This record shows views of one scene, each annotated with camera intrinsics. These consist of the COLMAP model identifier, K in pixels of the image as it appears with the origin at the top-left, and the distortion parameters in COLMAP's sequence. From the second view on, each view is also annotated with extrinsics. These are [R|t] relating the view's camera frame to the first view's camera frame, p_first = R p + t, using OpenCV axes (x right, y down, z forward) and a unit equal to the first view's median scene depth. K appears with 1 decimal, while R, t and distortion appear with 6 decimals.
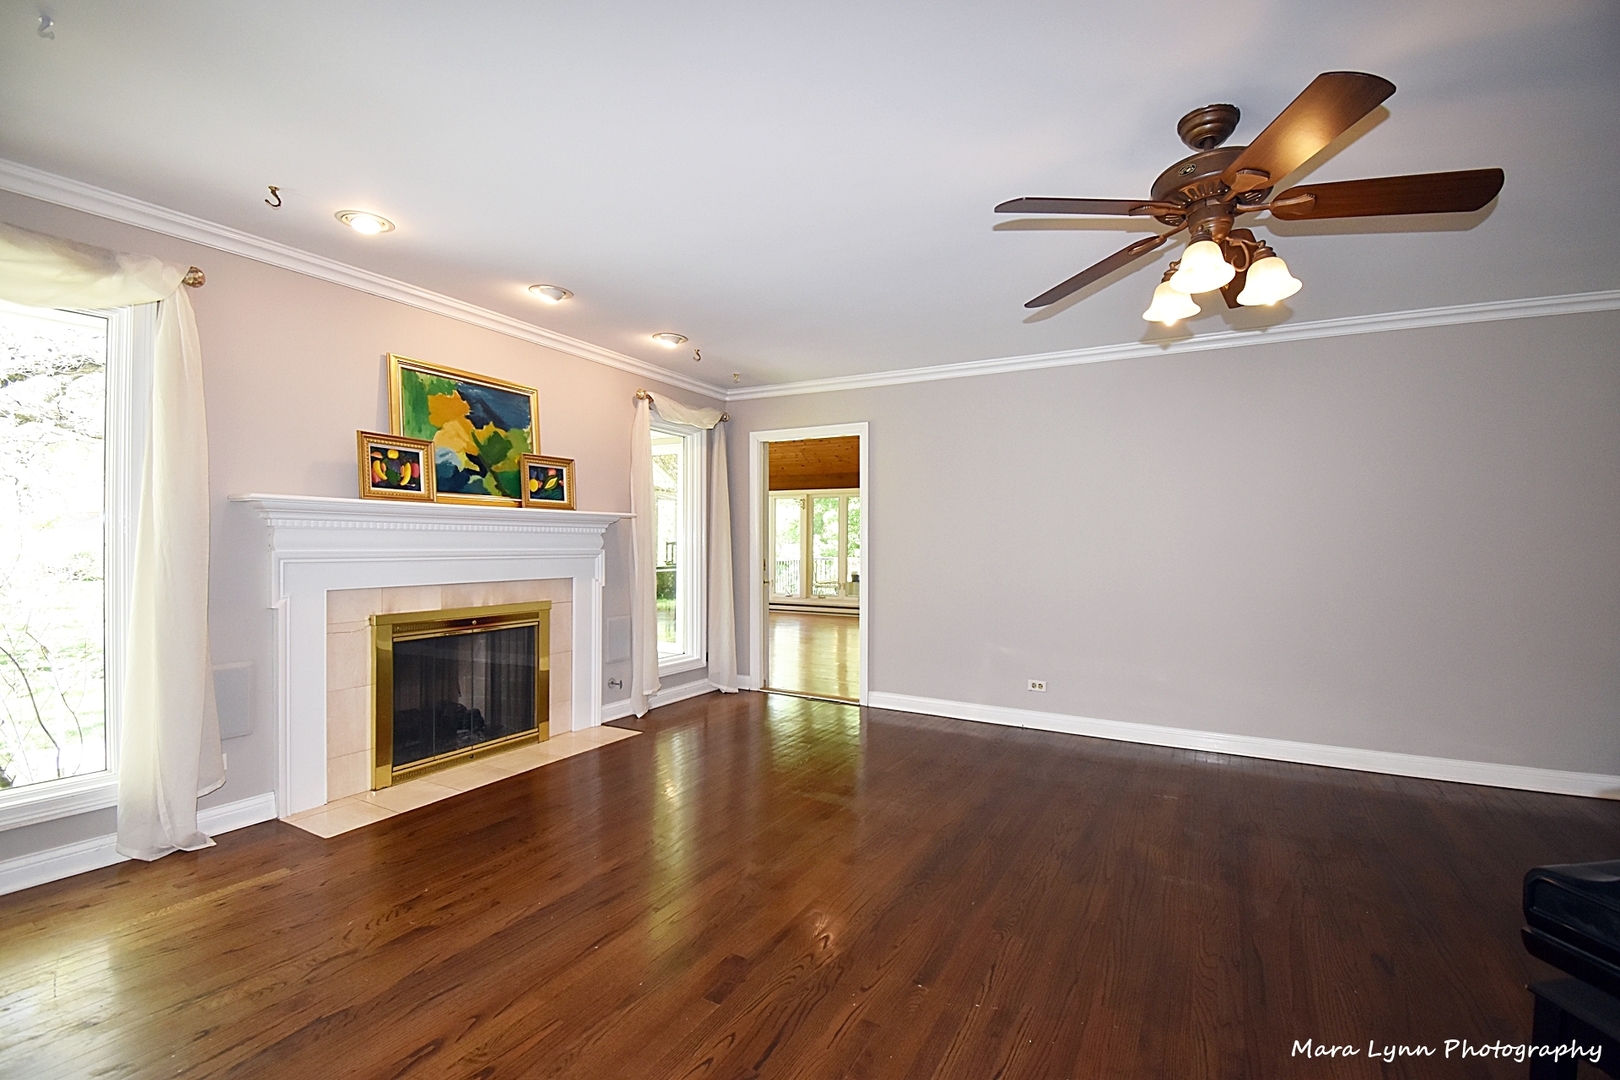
lens RADIAL K [[718.5, 0, 812.0], [0, 718.5, 543.1], [0, 0, 1]] dist [0.008541, -0.020417]
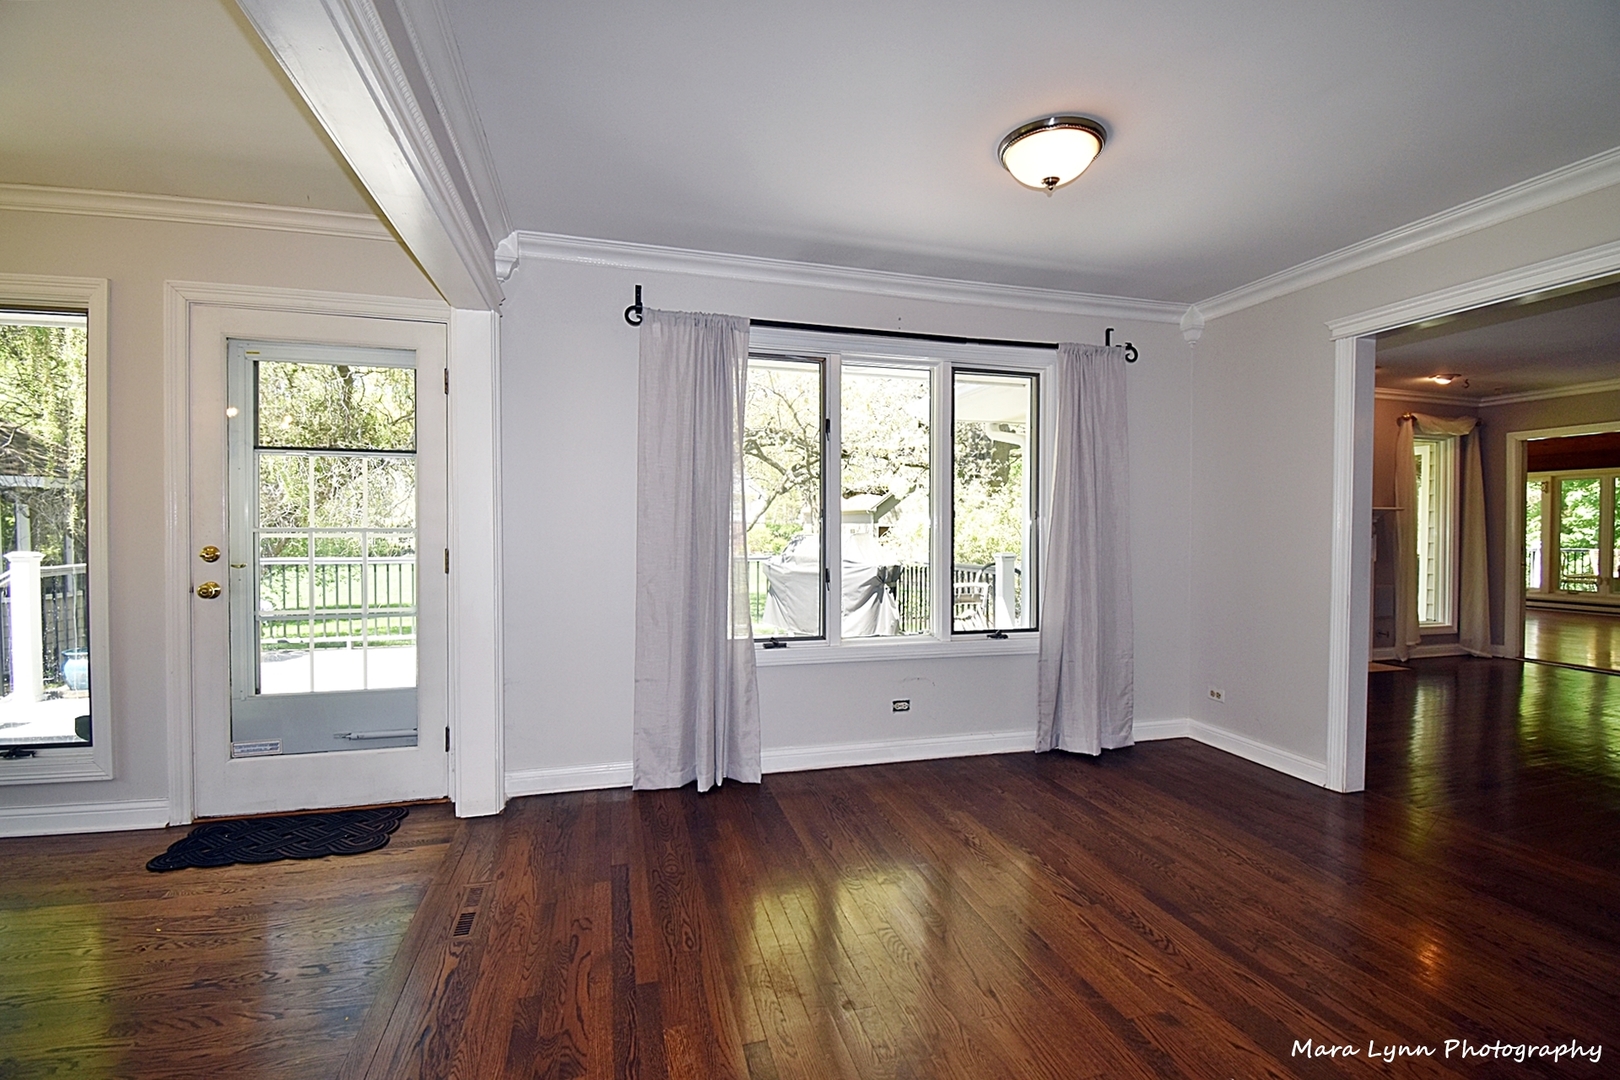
lens RADIAL K [[718.5, 0, 812.0], [0, 718.5, 543.1], [0, 0, 1]] dist [0.008541, -0.020417]
pose [[0.701216, 0.015069, -0.712789, -0.082749], [-0.003334, 0.999835, 0.017858, 0.005035], [0.712941, -0.010145, 0.701151, -0.881487]]
